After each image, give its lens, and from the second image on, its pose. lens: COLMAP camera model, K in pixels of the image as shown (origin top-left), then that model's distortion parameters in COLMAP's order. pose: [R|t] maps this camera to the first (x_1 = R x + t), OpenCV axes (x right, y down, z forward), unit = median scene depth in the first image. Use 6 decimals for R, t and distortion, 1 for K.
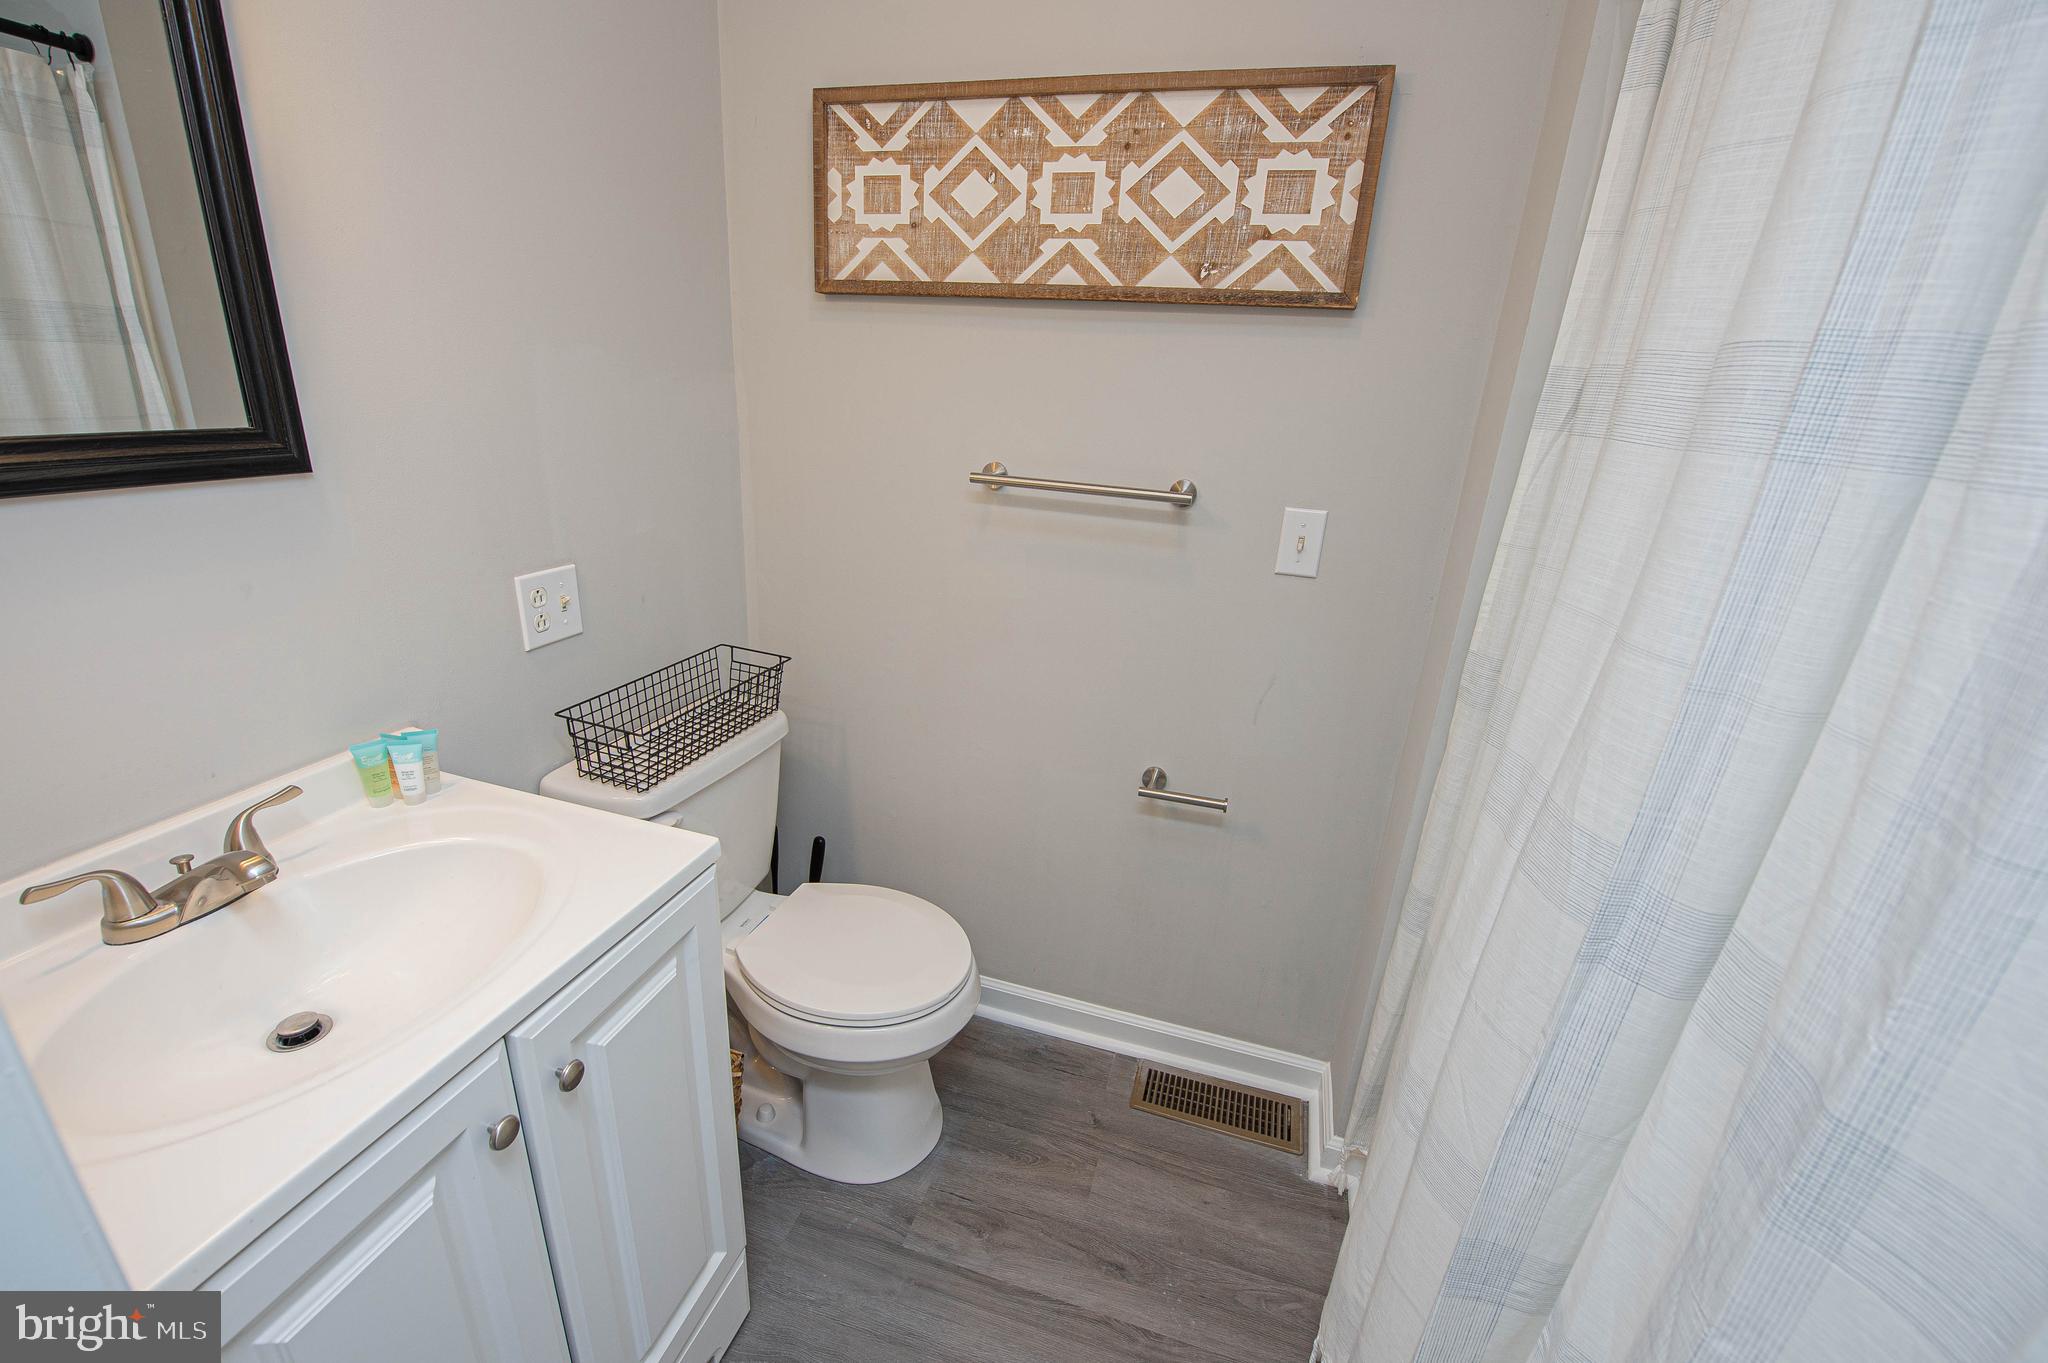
lens RADIAL K [[820.5, 0, 1024.9], [0, 820.5, 681.1], [0, 0, 1]] dist [-0.016419, -0.000437]
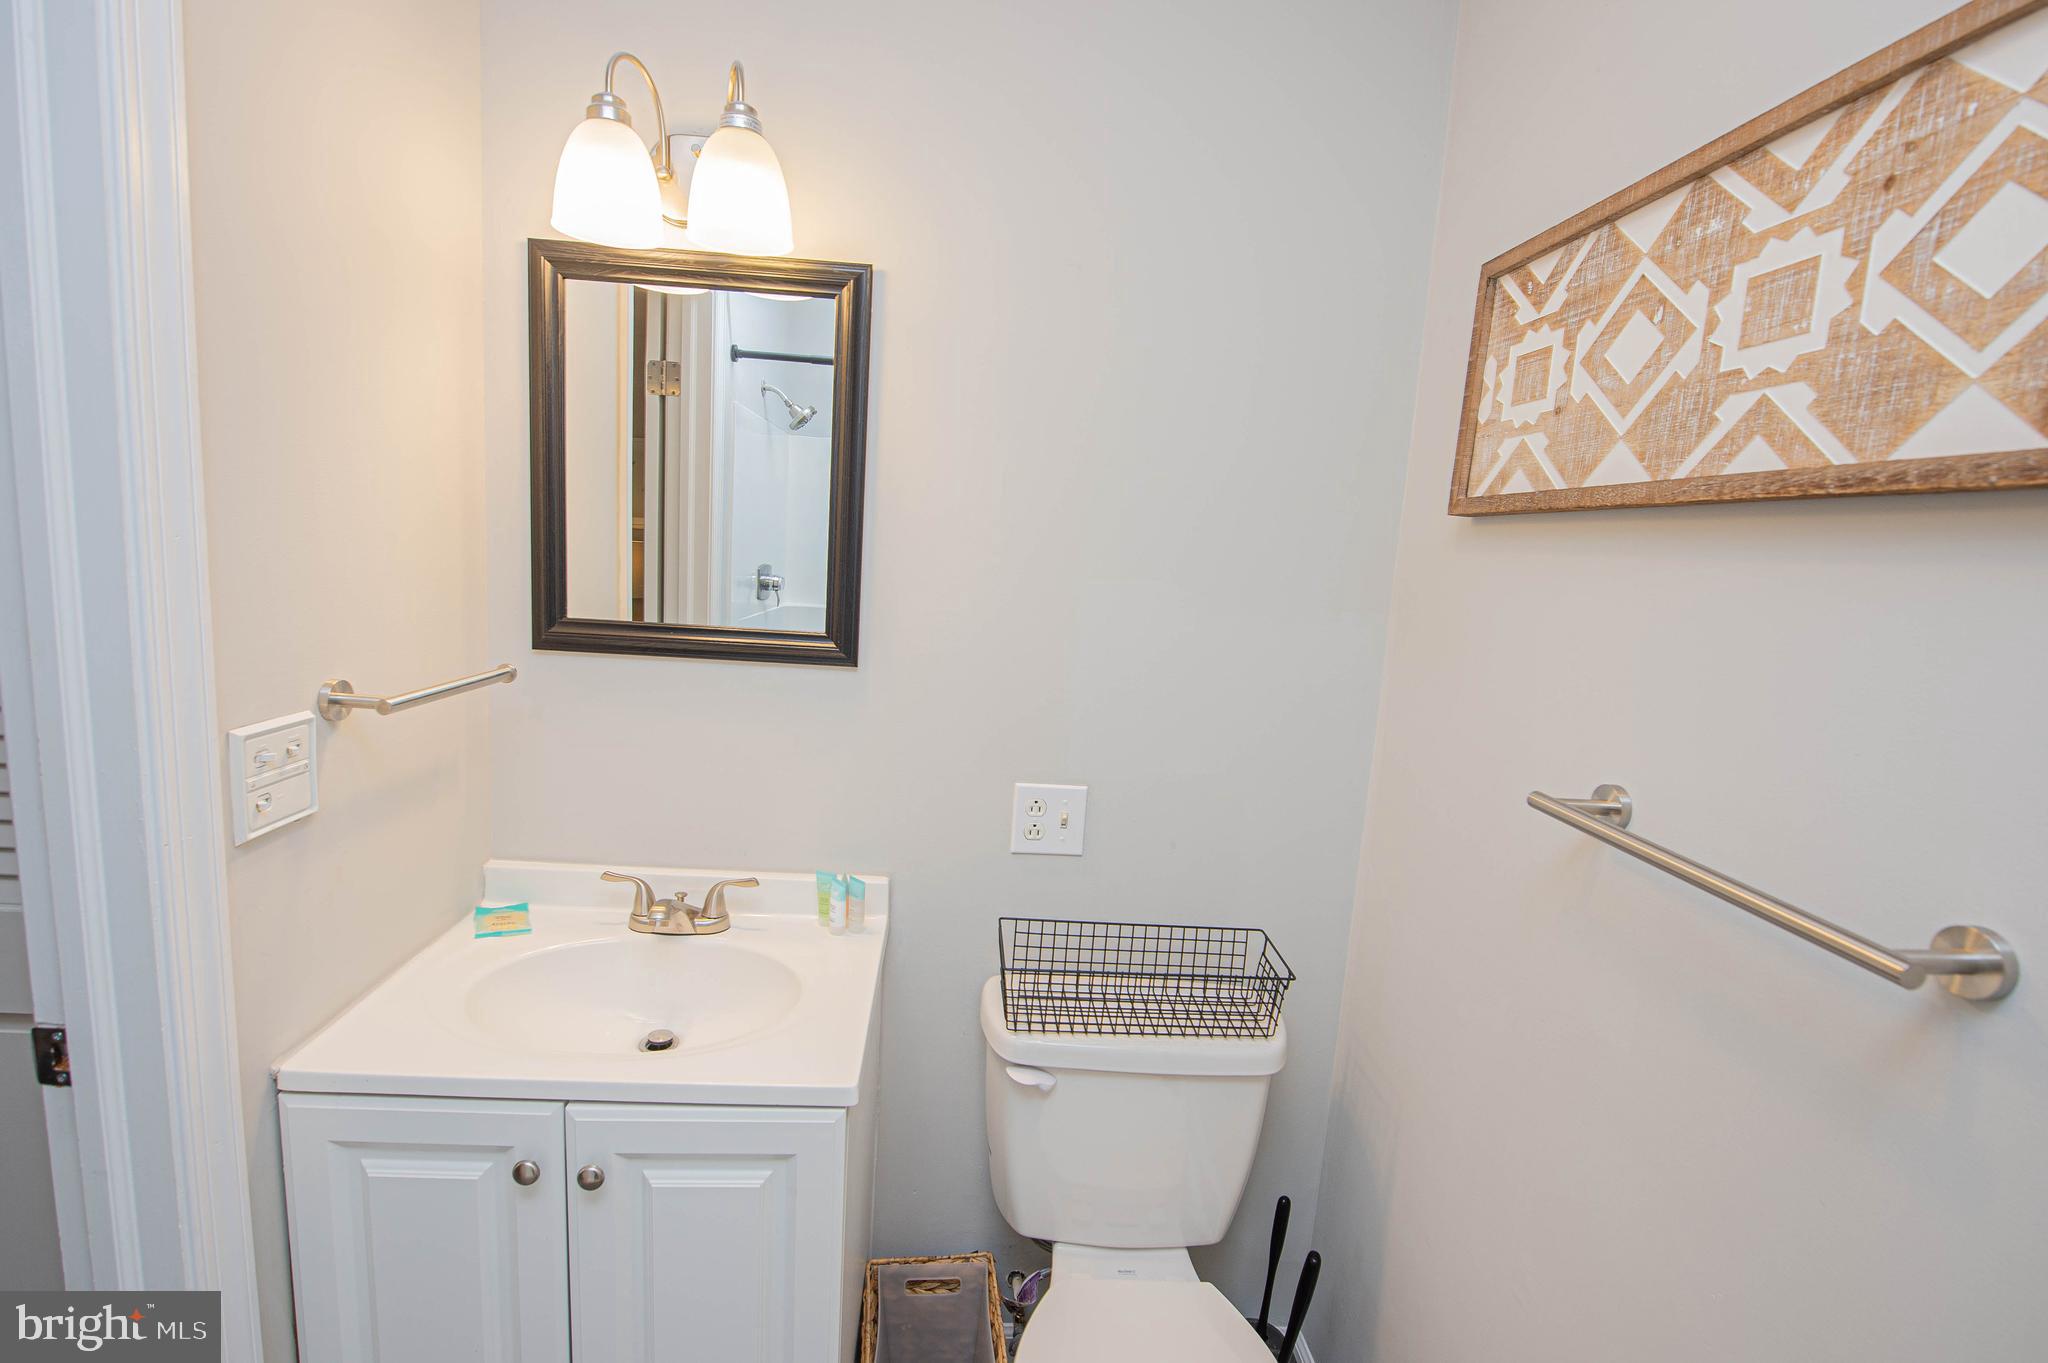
lens RADIAL K [[931.6, 0, 1032.4], [0, 931.6, 682.0], [0, 0, 1]] dist [-0.016261, -0.000945]
pose [[0.345942, 0.103405, -0.932540, 0.449519], [-0.356515, 0.933848, -0.028705, -0.197618], [0.867883, 0.342395, 0.359923, 0.470747]]
